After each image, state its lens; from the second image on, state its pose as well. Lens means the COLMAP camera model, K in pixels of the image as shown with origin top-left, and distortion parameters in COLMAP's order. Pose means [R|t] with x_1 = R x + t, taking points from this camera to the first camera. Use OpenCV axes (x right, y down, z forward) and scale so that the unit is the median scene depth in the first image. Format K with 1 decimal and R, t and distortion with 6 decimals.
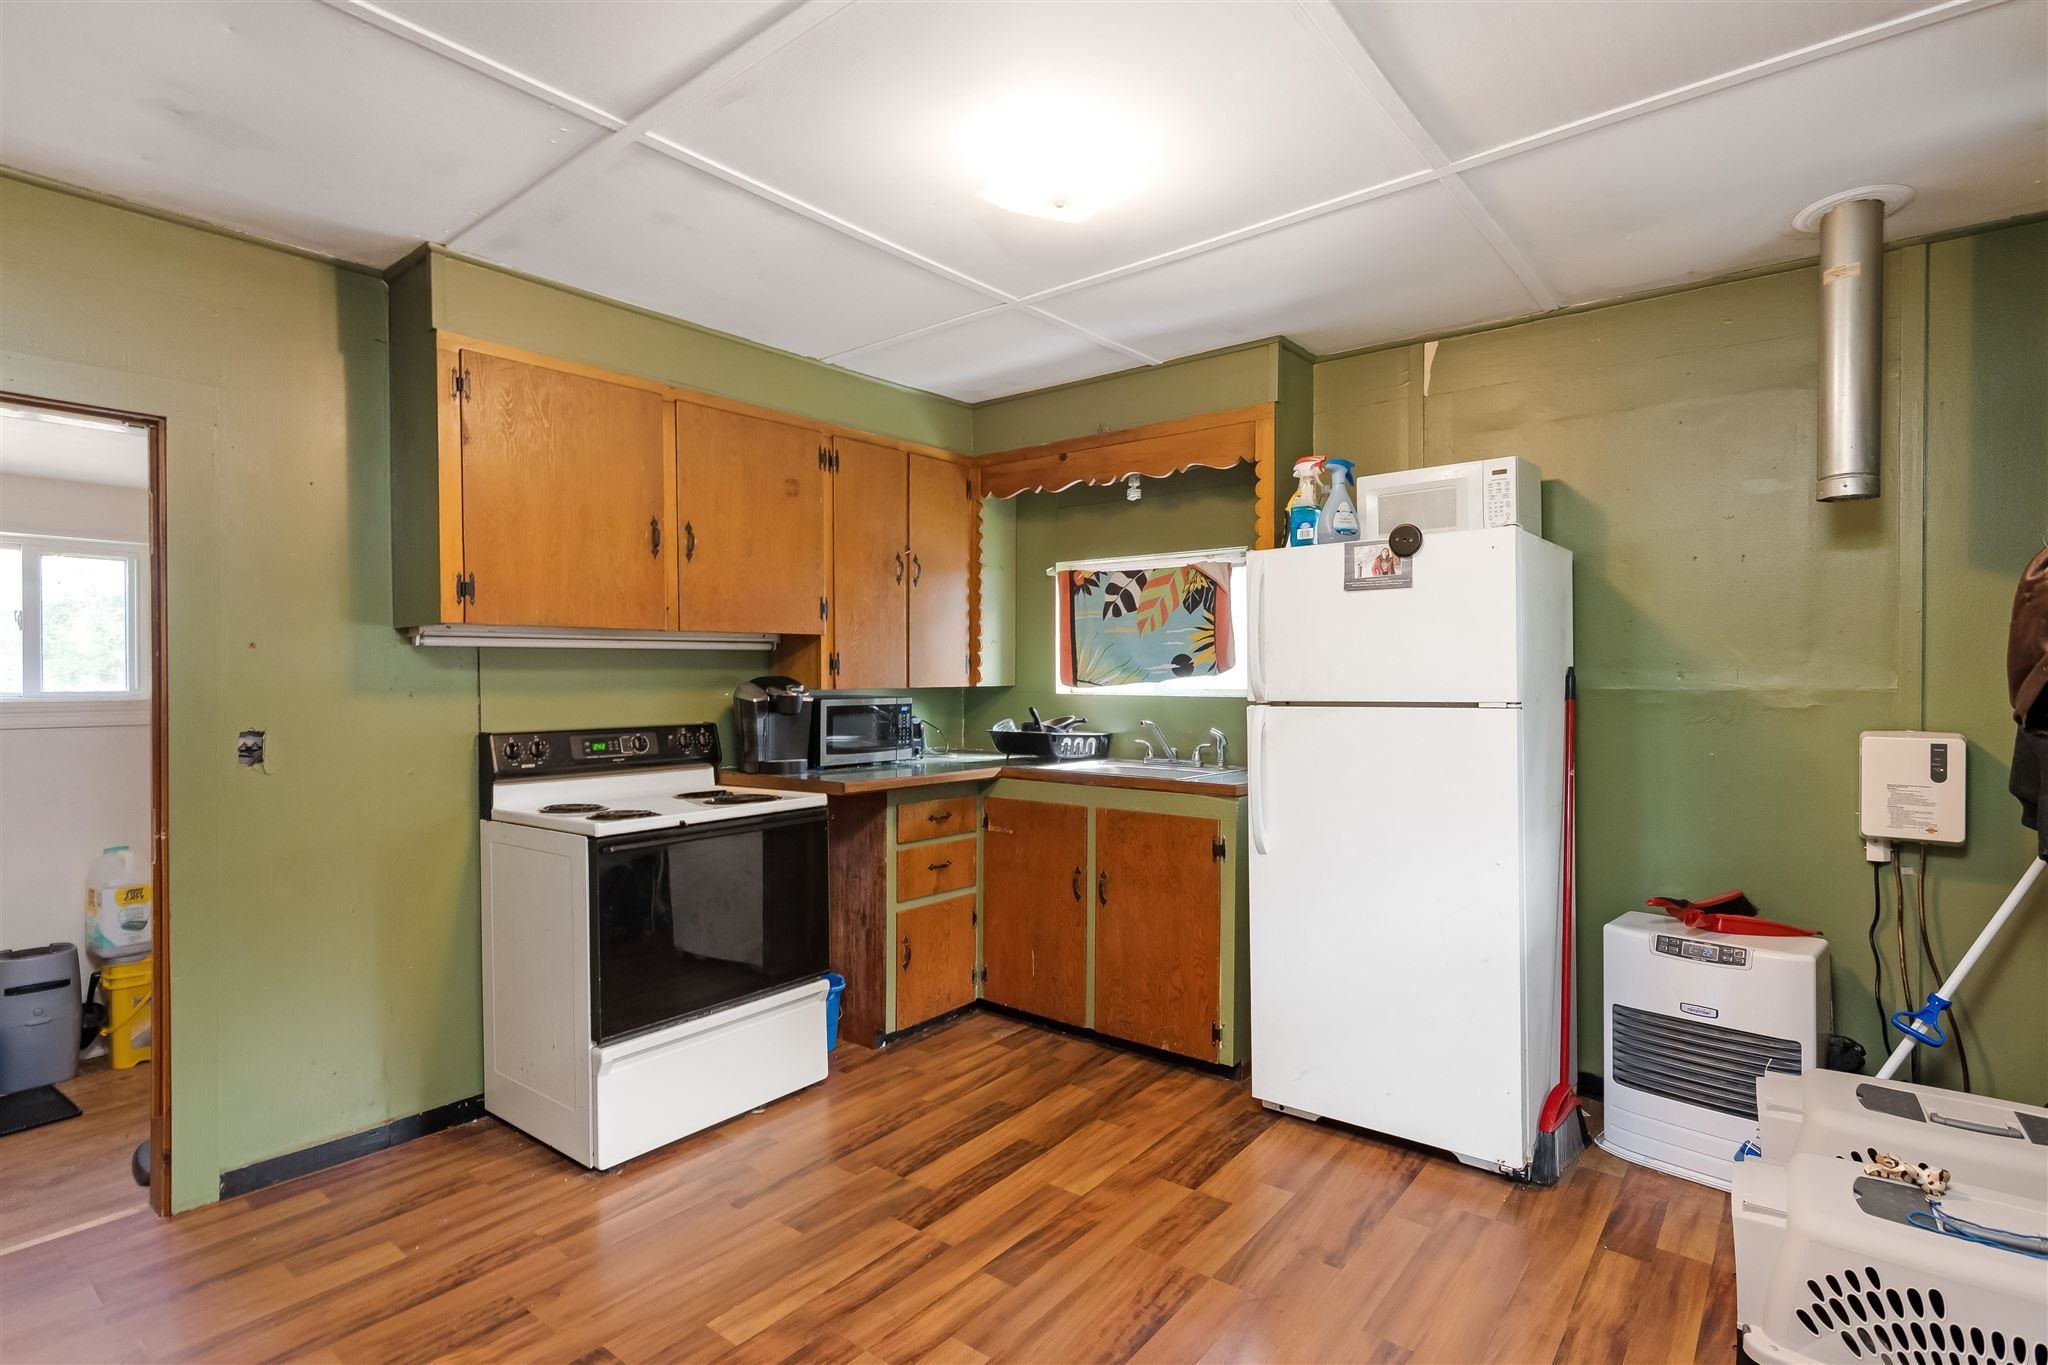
lens RADIAL K [[973.8, 0, 1024.0], [0, 973.8, 682.5], [0, 0, 1]] dist [-0.000504, -0.000819]
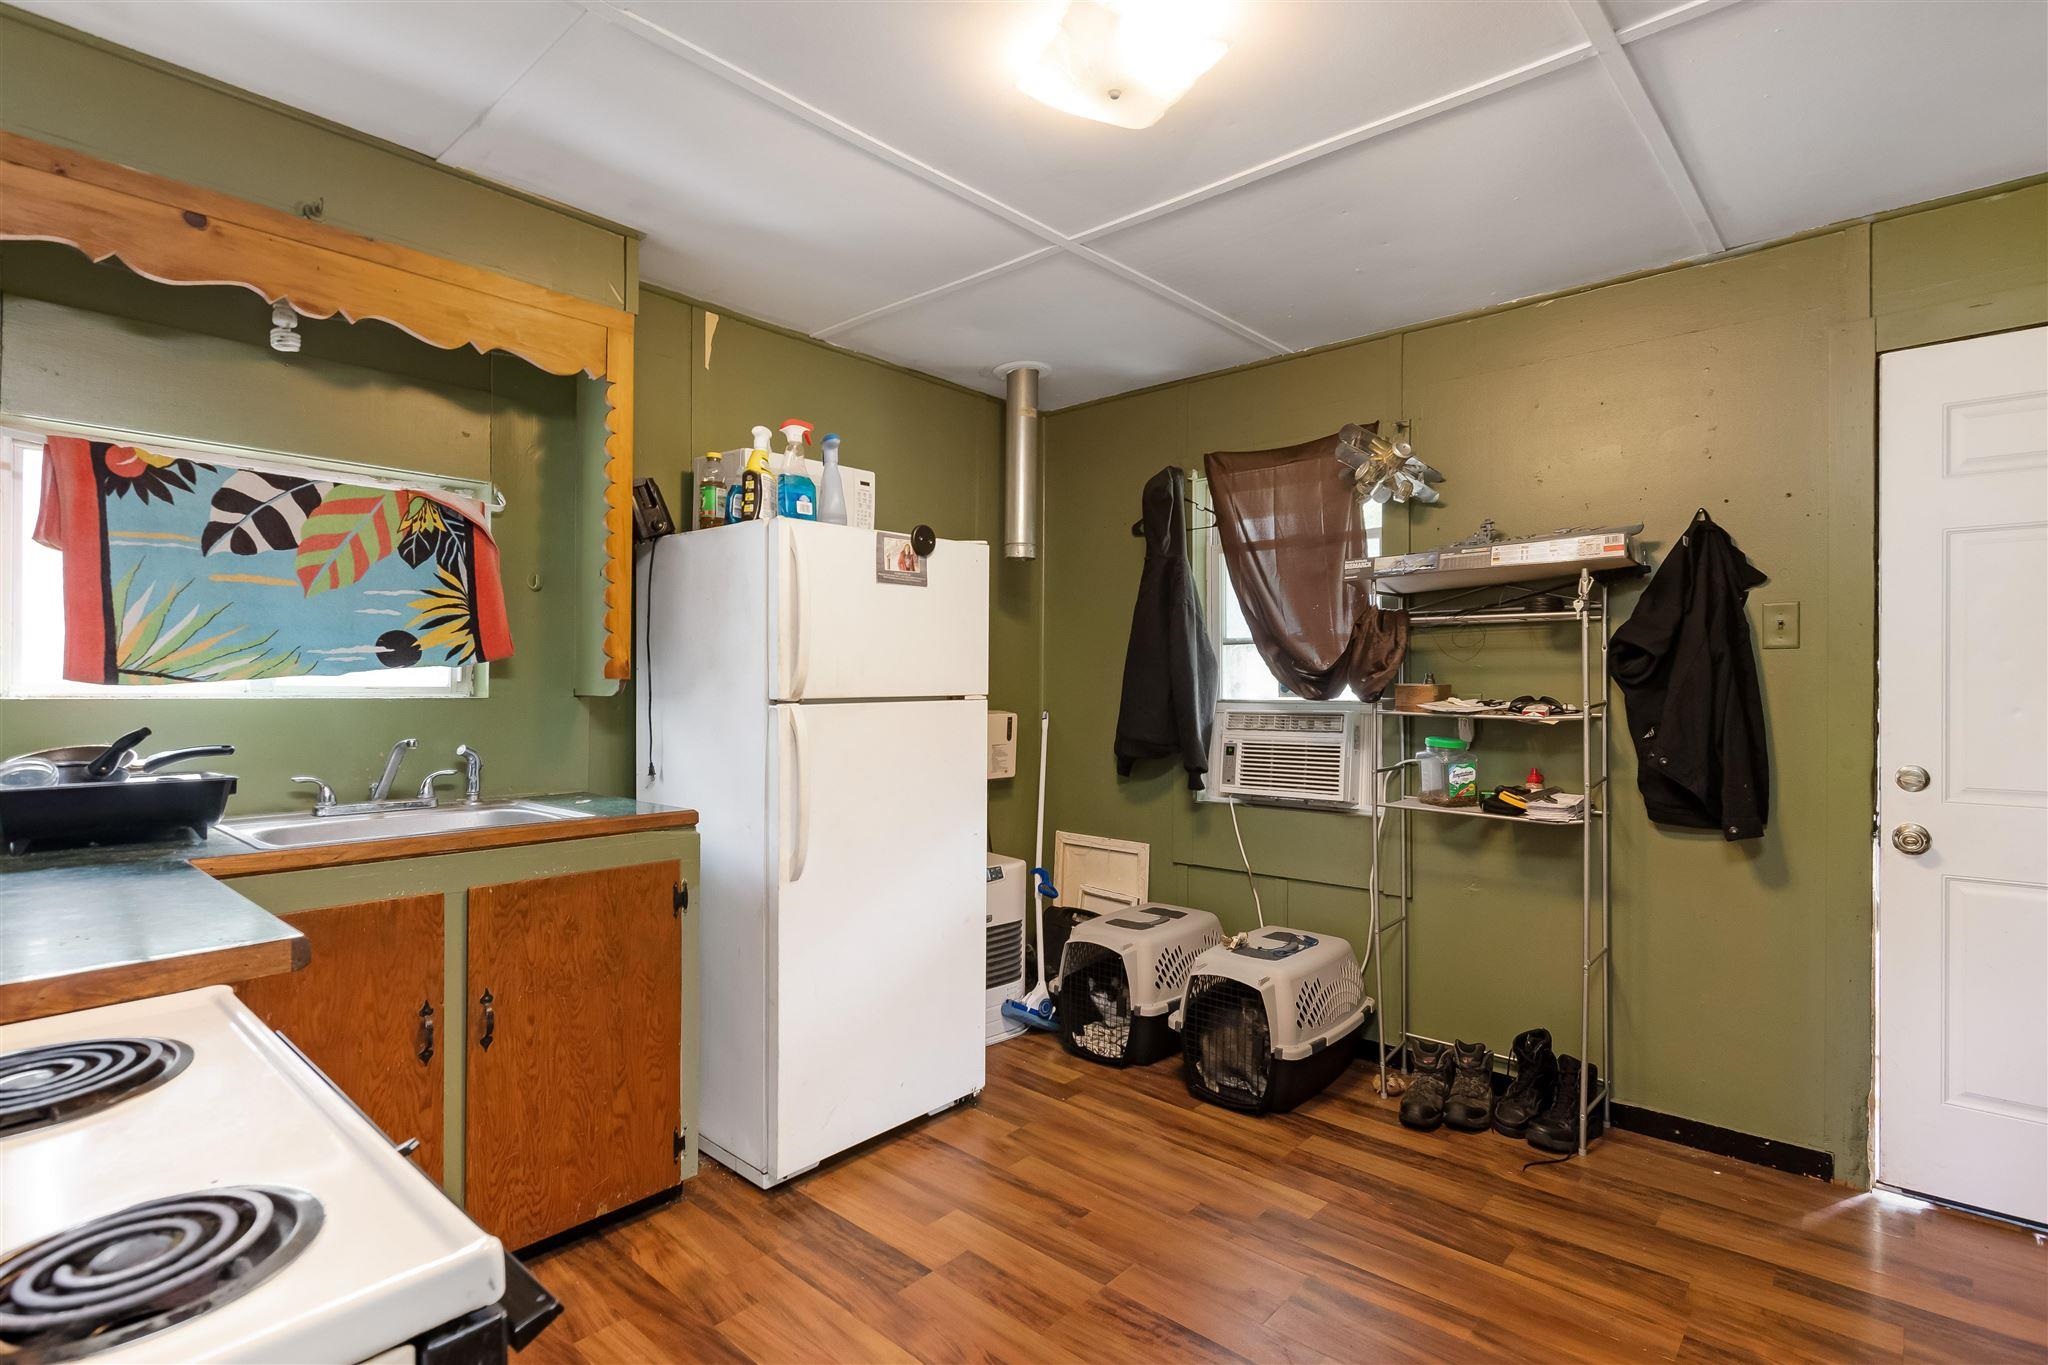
lens RADIAL K [[973.8, 0, 1024.0], [0, 973.8, 682.5], [0, 0, 1]] dist [-0.000504, -0.000819]
pose [[0.075966, -0.000876, 0.997110, -0.436156], [-0.001948, 0.999998, 0.001027, 0.002752], [-0.997108, -0.002021, 0.075964, 0.558113]]
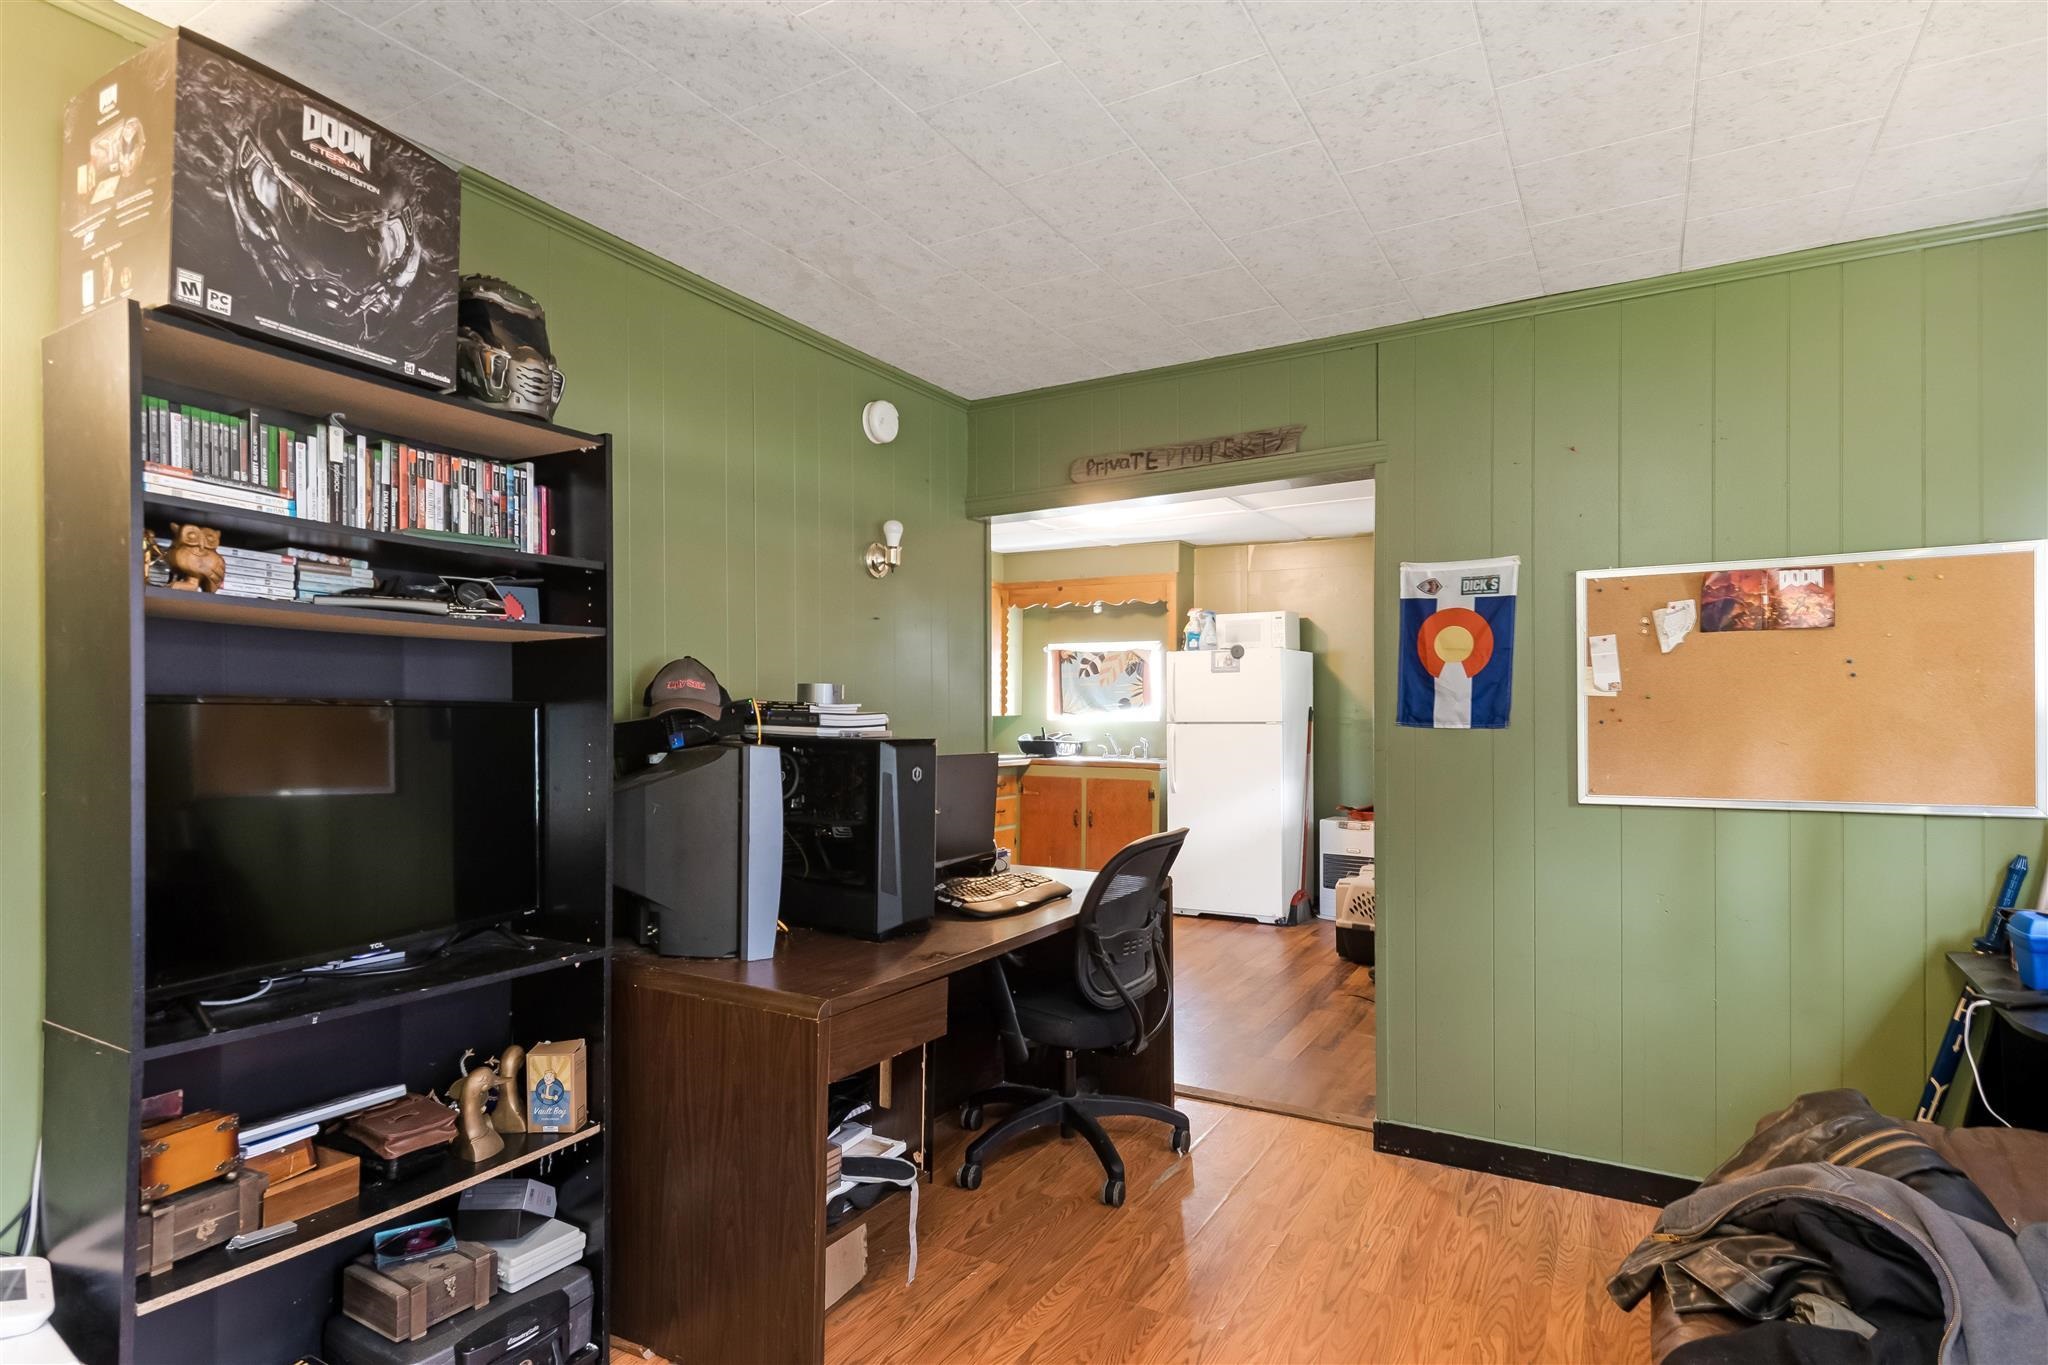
lens RADIAL K [[990.9, 0, 1036.1], [0, 990.9, 696.6], [0, 0, 1]] dist [-0.000261, -0.000384]
pose [[0.987509, 0.003955, 0.157514, -0.305514], [-0.001296, 0.999855, -0.016978, 0.000384], [-0.157558, 0.016562, 0.987371, -0.847520]]
